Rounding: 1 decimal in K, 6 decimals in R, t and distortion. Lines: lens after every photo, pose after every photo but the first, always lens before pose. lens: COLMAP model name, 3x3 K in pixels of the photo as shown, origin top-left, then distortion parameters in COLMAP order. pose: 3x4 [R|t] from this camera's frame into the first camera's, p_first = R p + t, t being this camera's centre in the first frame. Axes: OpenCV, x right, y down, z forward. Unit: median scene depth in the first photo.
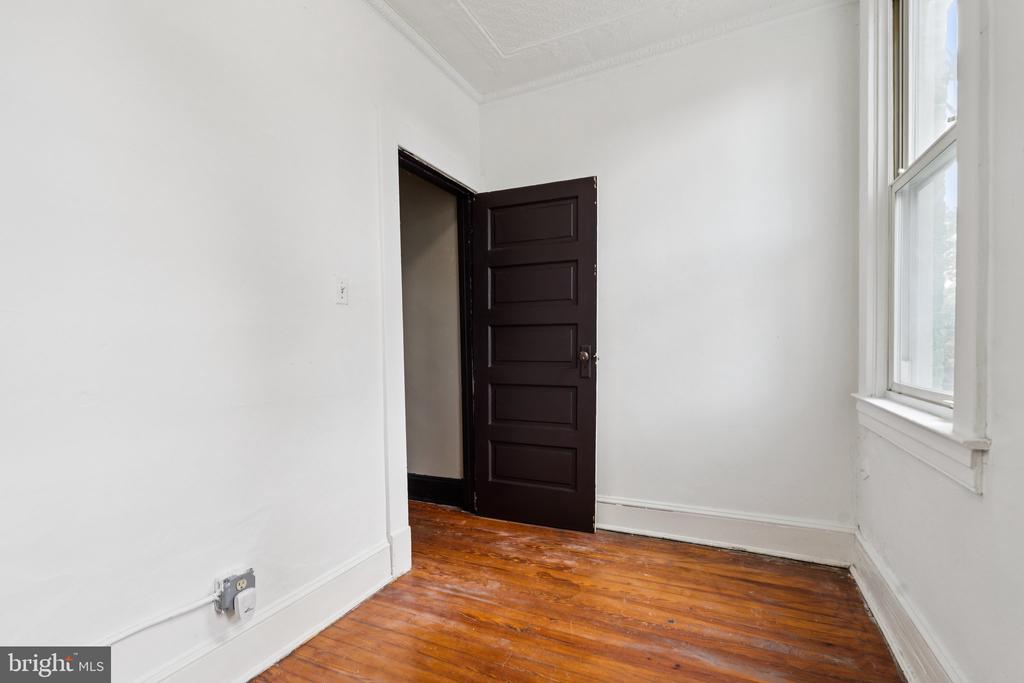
lens RADIAL K [[455.7, 0, 512.5], [0, 455.7, 352.1], [0, 0, 1]] dist [-0.002511, -0.000423]
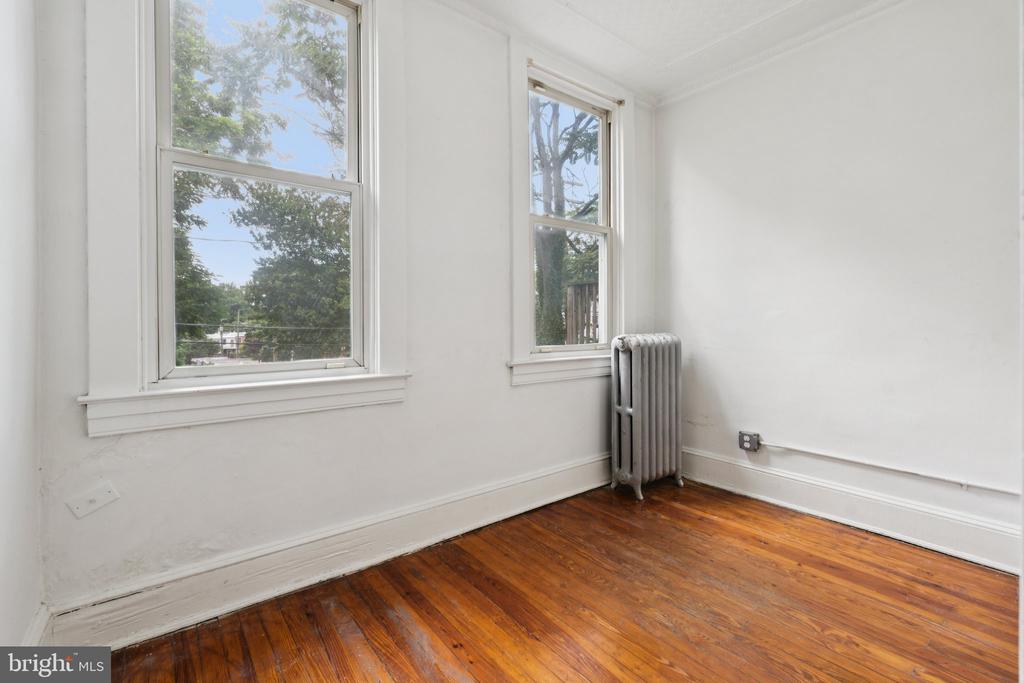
lens RADIAL K [[455.7, 0, 518.1], [0, 455.7, 323.8], [0, 0, 1]] dist [-0.002511, -0.000423]
pose [[-0.895873, 0.015577, 0.444038, -0.176137], [0.020170, 0.999781, 0.005621, -0.006351], [-0.443853, 0.013992, -0.895991, 1.585166]]
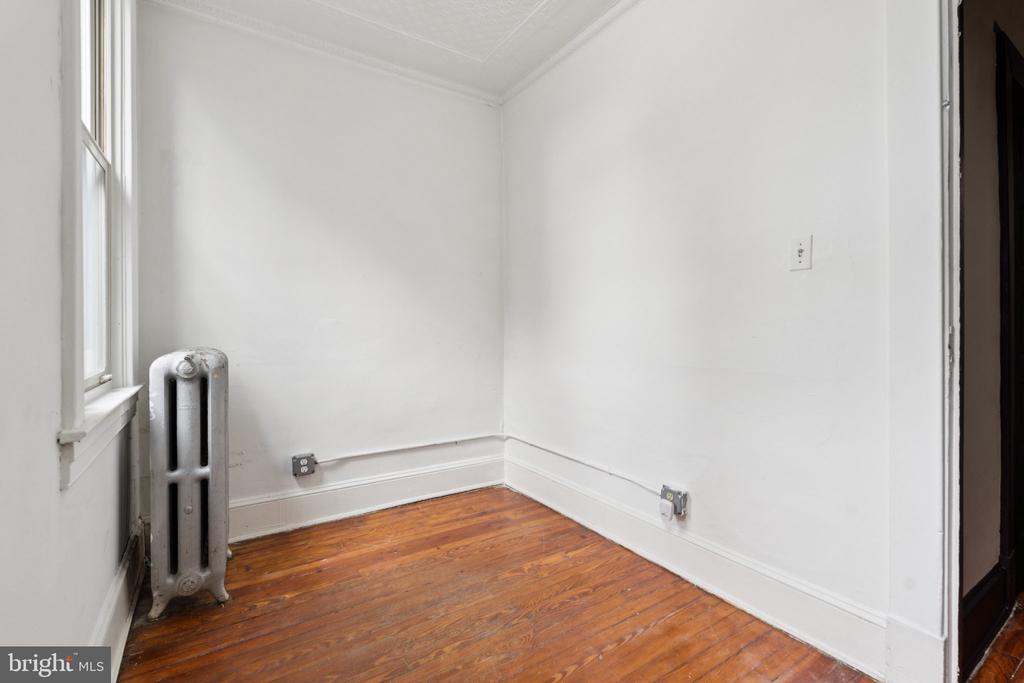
lens RADIAL K [[455.7, 0, 506.7], [0, 455.7, 330.8], [0, 0, 1]] dist [-0.002511, -0.000423]
pose [[-0.529647, 0.020790, -0.847963, 0.677423], [0.003443, 0.999744, 0.022361, -0.016428], [0.848211, 0.008924, -0.529583, 1.085023]]
